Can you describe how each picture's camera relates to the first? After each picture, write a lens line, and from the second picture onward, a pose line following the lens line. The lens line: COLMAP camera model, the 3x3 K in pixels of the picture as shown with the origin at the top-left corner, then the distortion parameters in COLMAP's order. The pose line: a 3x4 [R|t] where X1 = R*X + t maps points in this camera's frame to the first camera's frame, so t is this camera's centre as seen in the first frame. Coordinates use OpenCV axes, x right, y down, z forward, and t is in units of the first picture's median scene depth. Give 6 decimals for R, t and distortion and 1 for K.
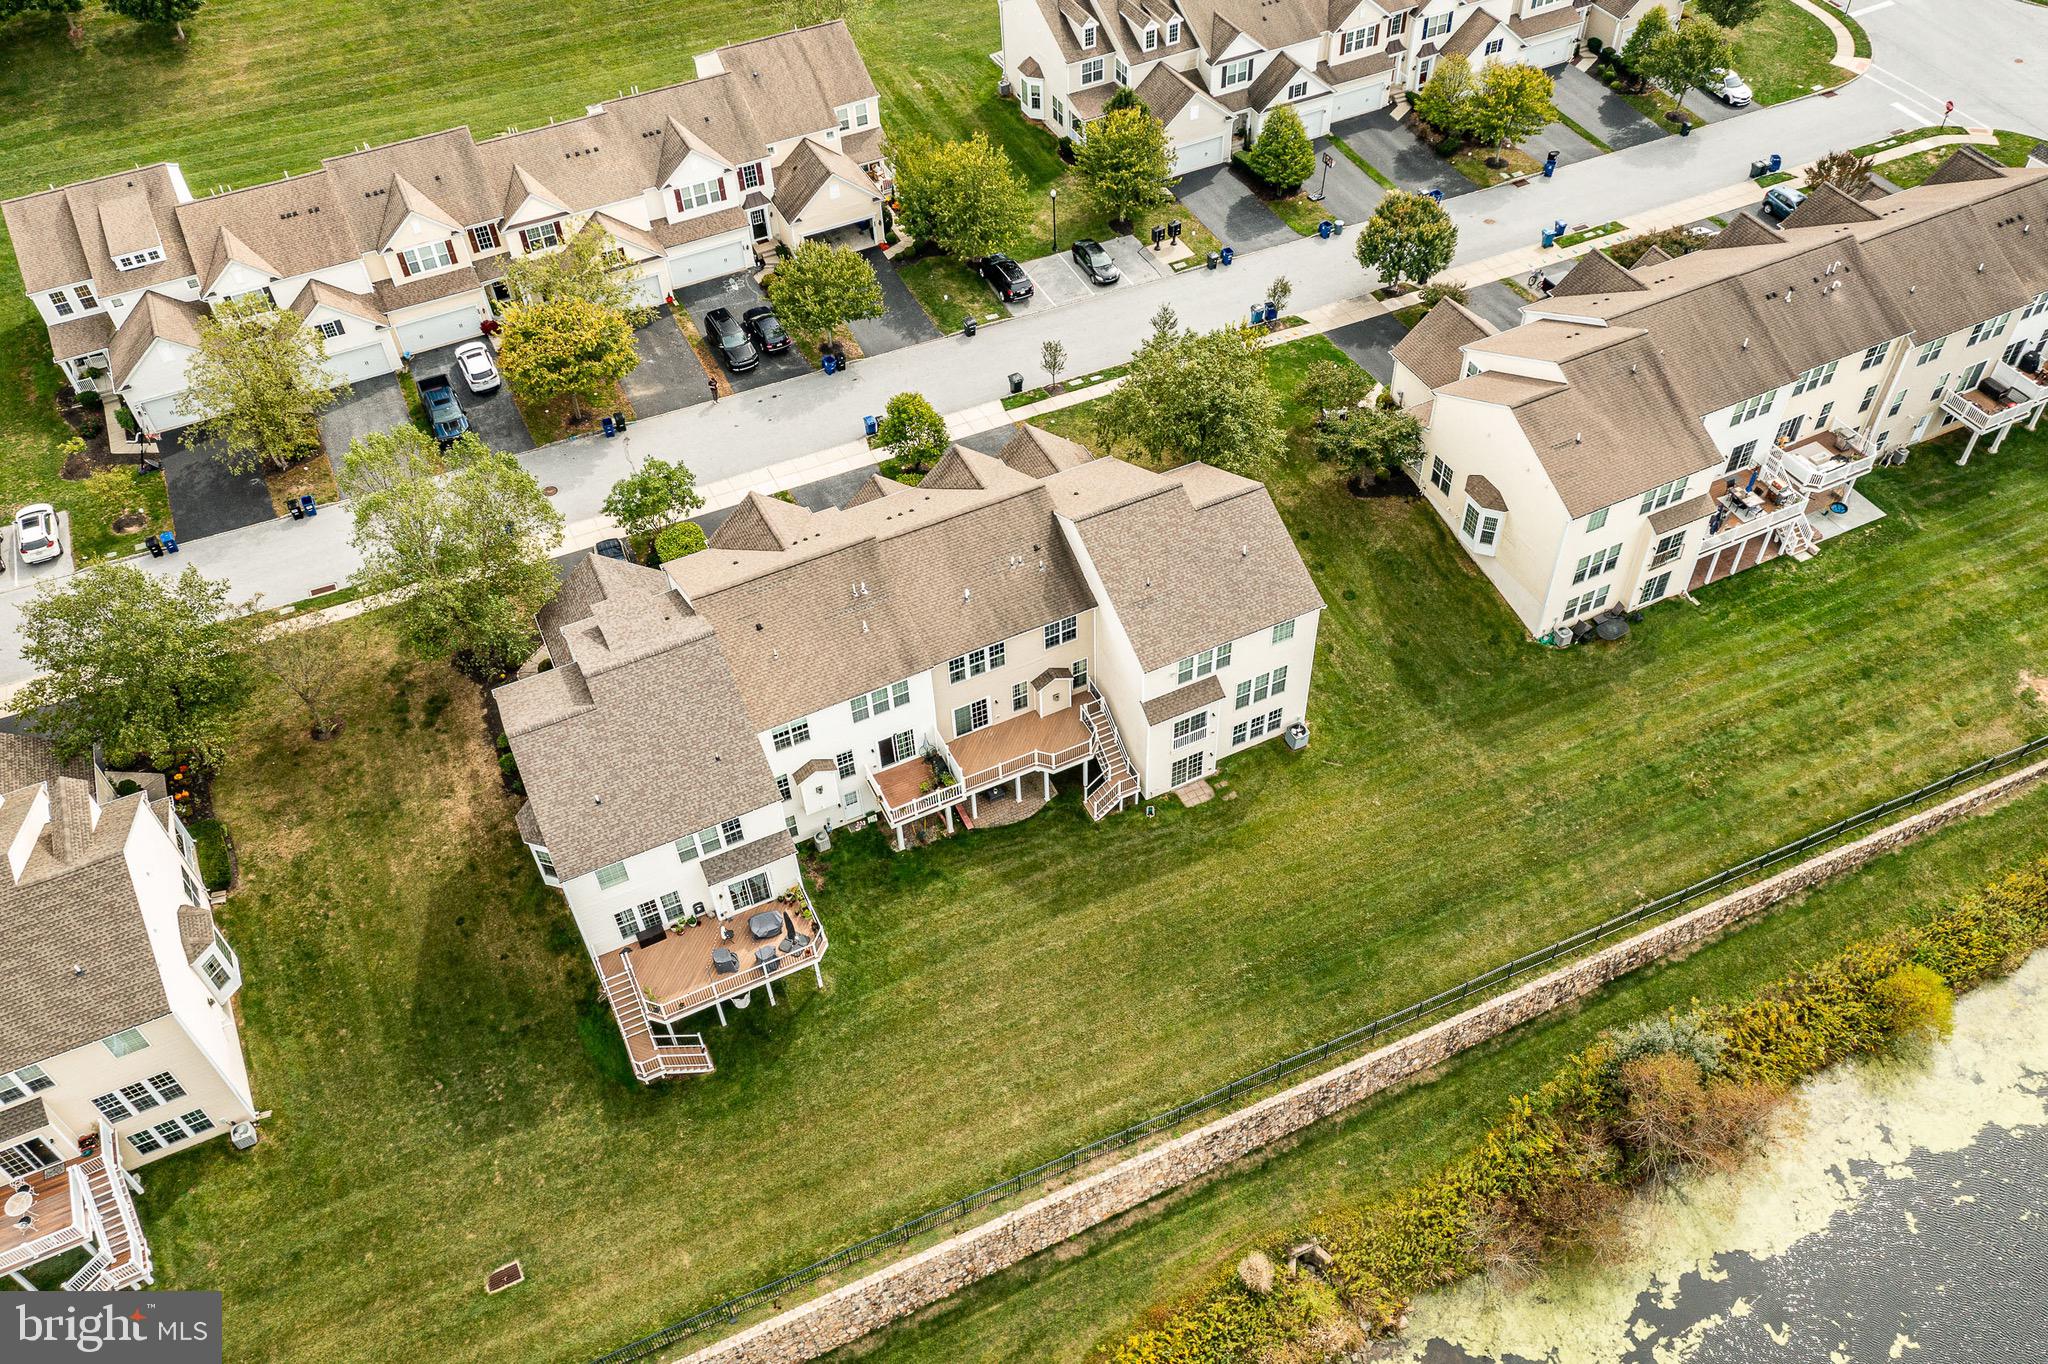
lens RADIAL K [[1442.1, 0, 983.3], [0, 1442.1, 629.7], [0, 0, 1]] dist [0.002910, 0.000705]
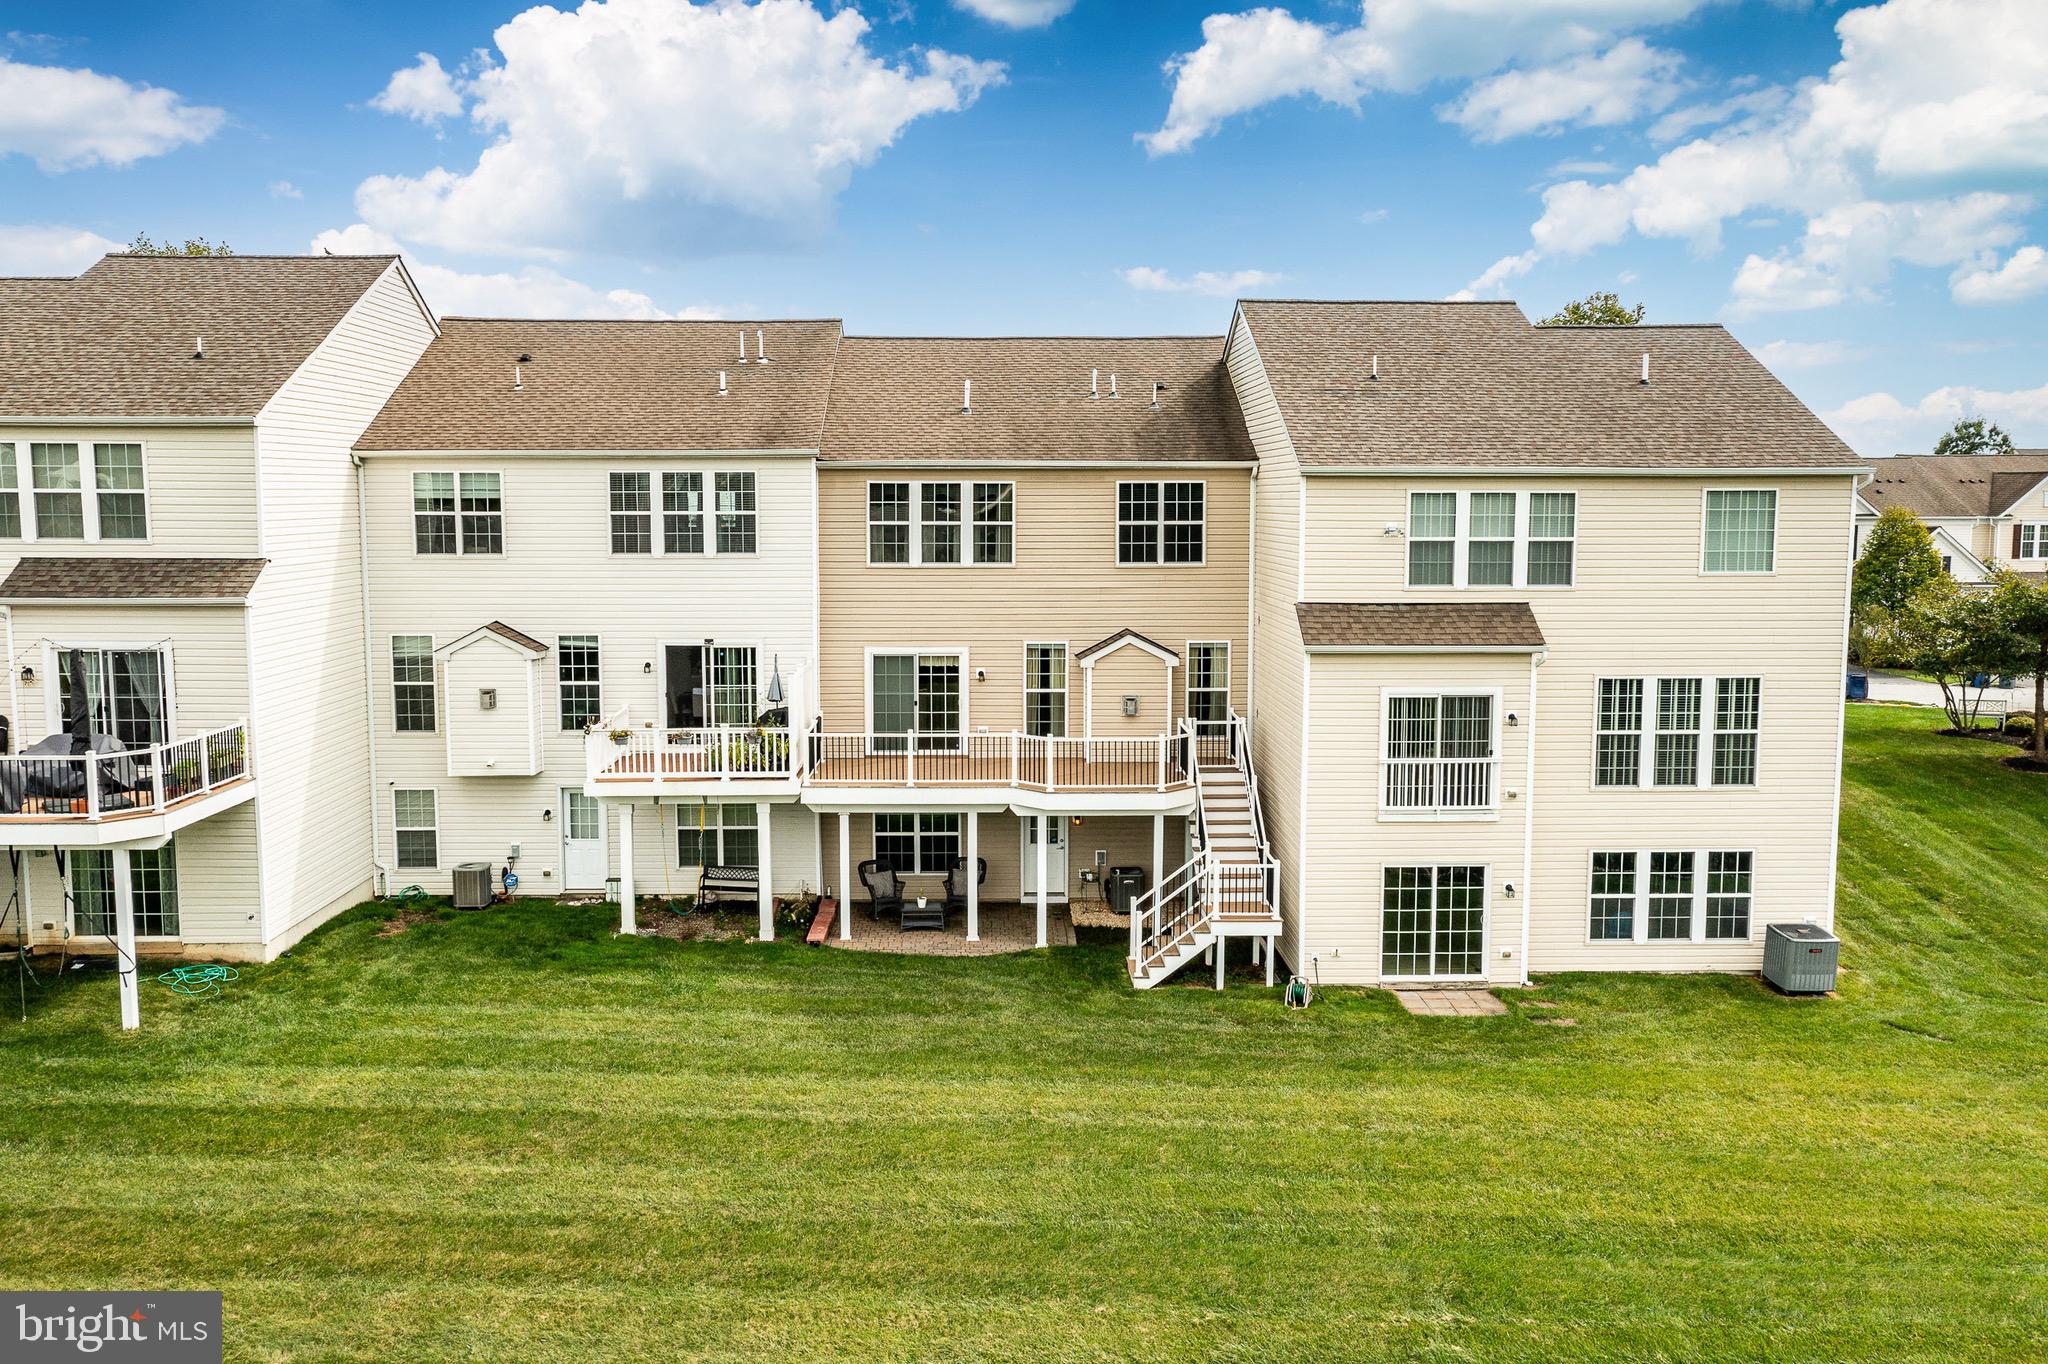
lens RADIAL K [[1588.6, 0, 1018.4], [0, 1588.6, 656.9], [0, 0, 1]] dist [0.008136, 0.005725]
pose [[0.920775, 0.100915, -0.376814, 0.197299], [-0.308685, 0.779090, -0.545649, 0.302973], [0.238508, 0.618737, 0.748518, 0.684051]]
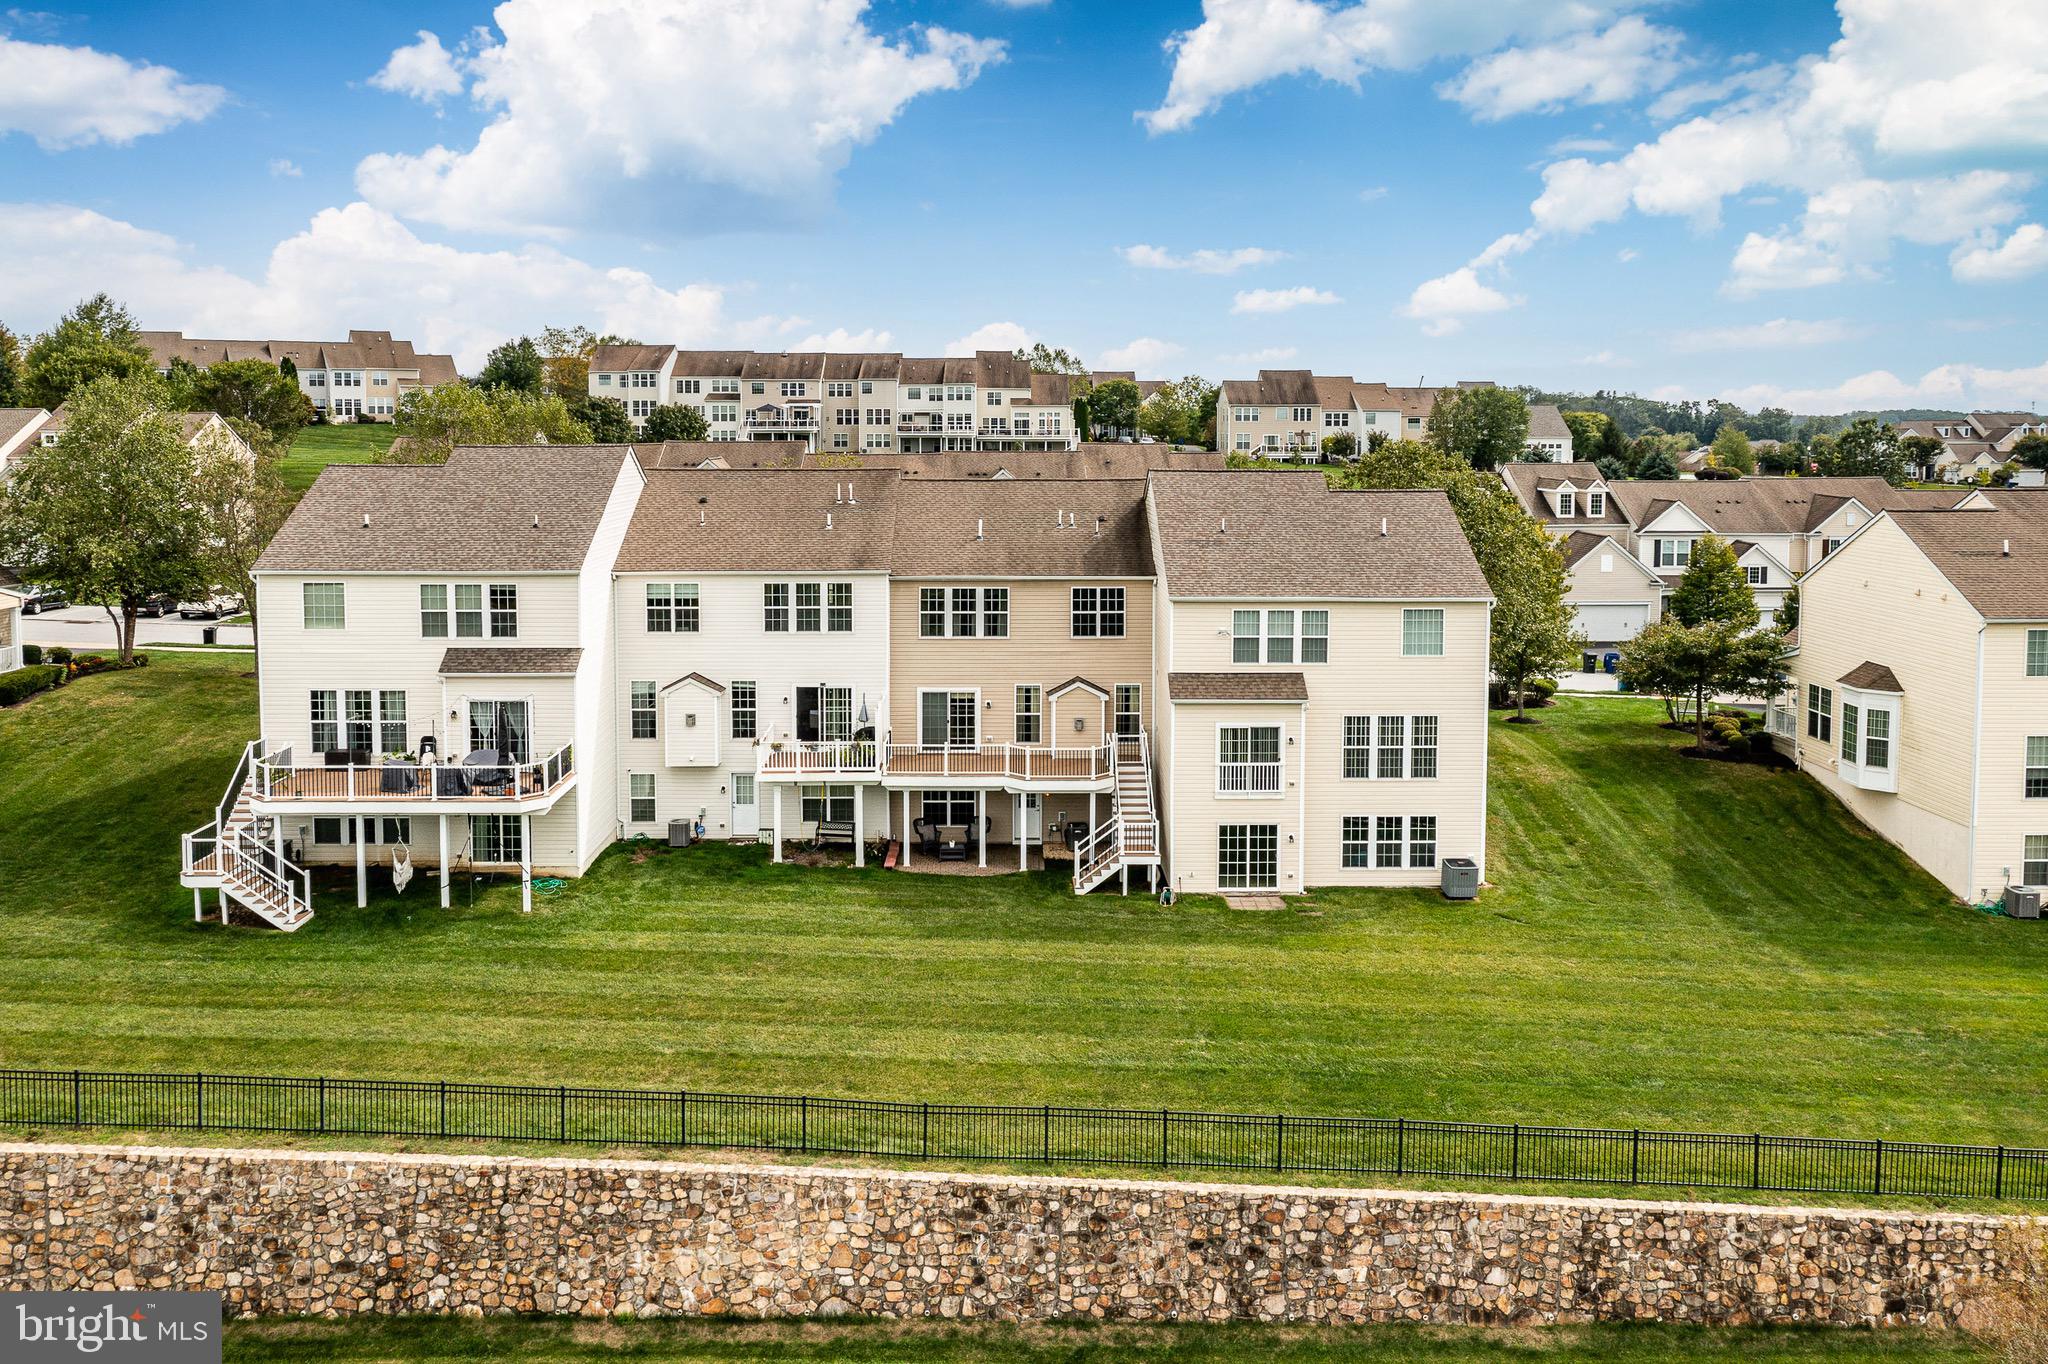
lens RADIAL K [[1556.8, 0, 1023.9], [0, 1556.8, 579.5], [0, 0, 1]] dist [0.009525, 0.004099]
pose [[0.918104, 0.098613, -0.383876, 0.310058], [-0.314052, 0.771850, -0.552828, 0.418800], [0.241779, 0.628111, 0.739608, 0.444489]]
